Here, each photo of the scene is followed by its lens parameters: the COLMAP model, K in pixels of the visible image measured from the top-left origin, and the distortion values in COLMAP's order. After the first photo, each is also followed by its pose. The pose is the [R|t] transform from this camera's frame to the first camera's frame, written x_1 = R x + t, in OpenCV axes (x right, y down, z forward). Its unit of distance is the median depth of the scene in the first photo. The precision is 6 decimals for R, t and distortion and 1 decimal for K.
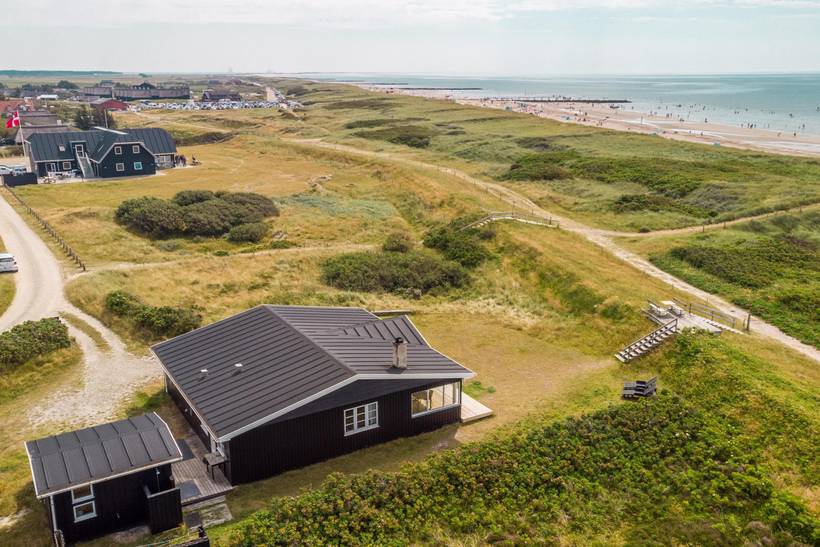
lens RADIAL K [[706.2, 0, 410.2], [0, 706.2, 233.1], [0, 0, 1]] dist [0.042072, -0.057516]
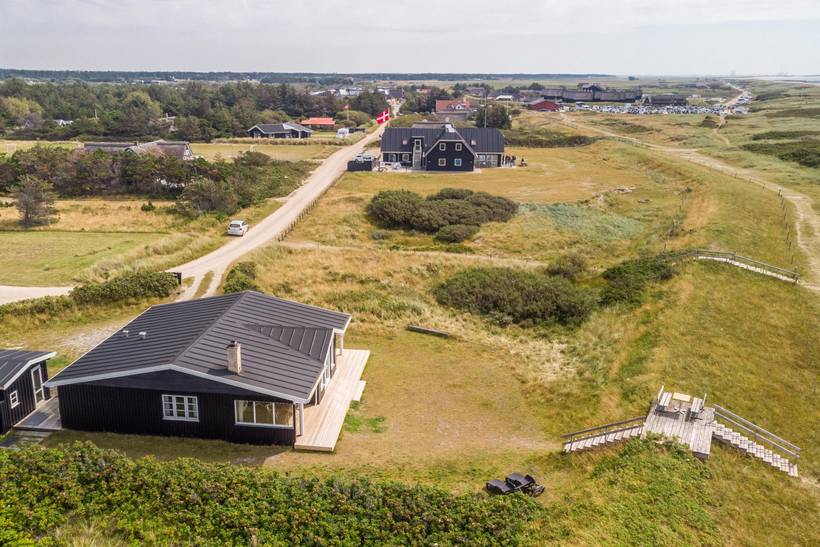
lens RADIAL K [[706.2, 0, 410.2], [0, 706.2, 233.1], [0, 0, 1]] dist [0.042072, -0.057516]
pose [[0.792576, 0.137830, -0.593992, 0.594856], [-0.140129, 0.989218, 0.042561, -0.064623], [0.593454, 0.049503, 0.803344, 0.262648]]
